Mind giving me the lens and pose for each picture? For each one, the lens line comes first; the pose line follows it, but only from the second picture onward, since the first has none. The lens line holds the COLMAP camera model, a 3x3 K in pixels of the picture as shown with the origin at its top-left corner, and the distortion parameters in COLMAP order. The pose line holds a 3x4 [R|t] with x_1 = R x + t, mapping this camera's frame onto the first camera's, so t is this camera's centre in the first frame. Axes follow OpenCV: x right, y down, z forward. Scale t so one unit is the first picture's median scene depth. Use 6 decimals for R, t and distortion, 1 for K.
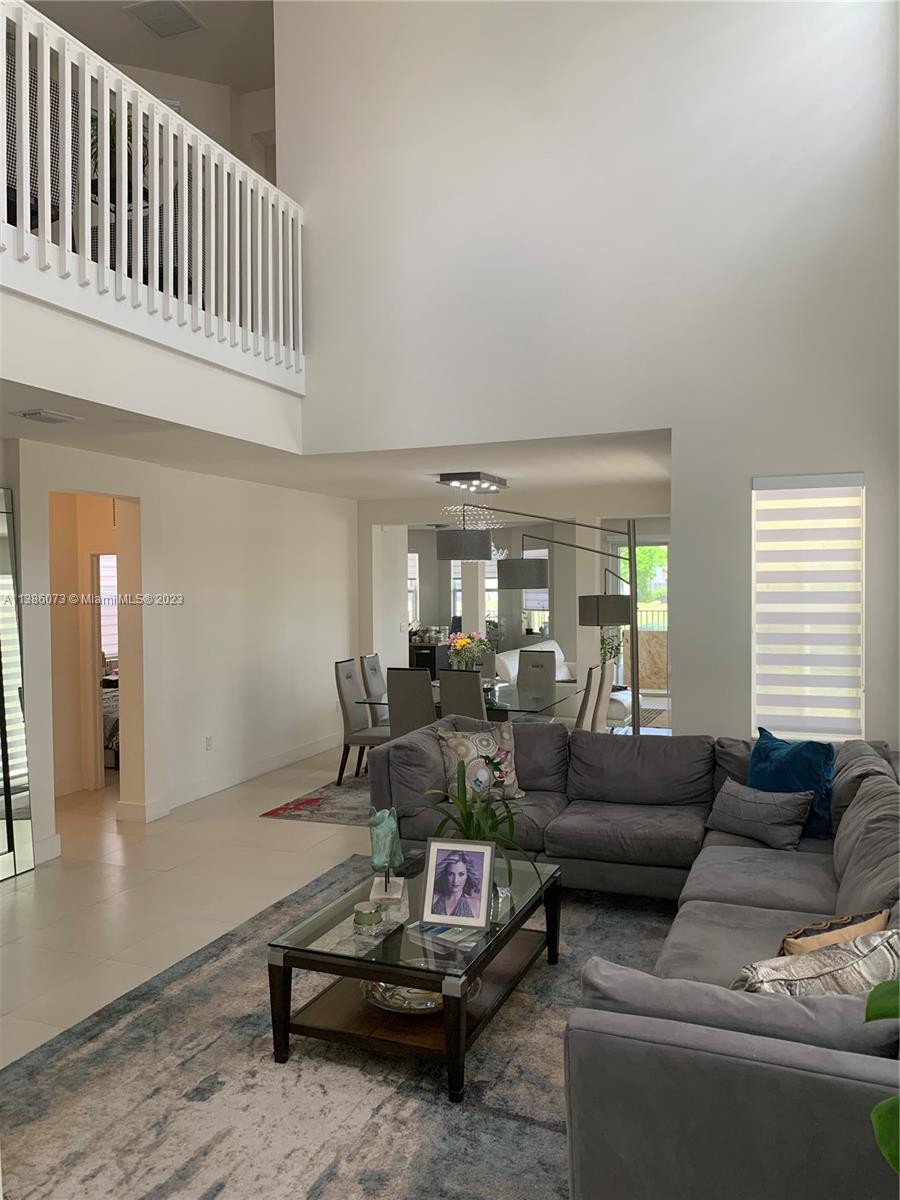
lens RADIAL K [[913.8, 0, 444.8], [0, 913.8, 603.2], [0, 0, 1]] dist [0.003720, -0.013562]
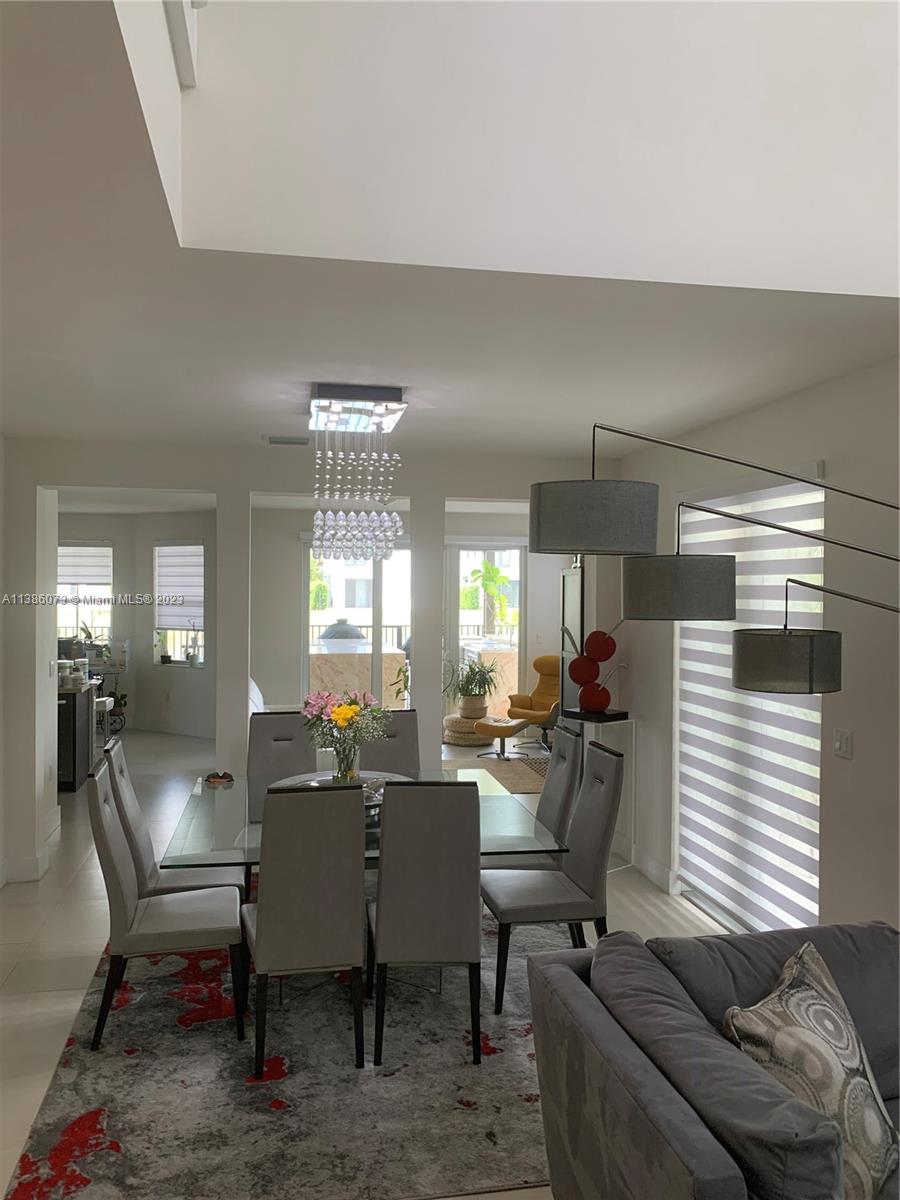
lens RADIAL K [[913.8, 0, 444.8], [0, 913.8, 603.2], [0, 0, 1]] dist [0.003720, -0.013562]
pose [[0.842664, 0.000215, 0.538440, -0.112278], [0.002257, 0.999990, -0.003932, -0.010119], [-0.538436, 0.004528, 0.842654, 0.275508]]
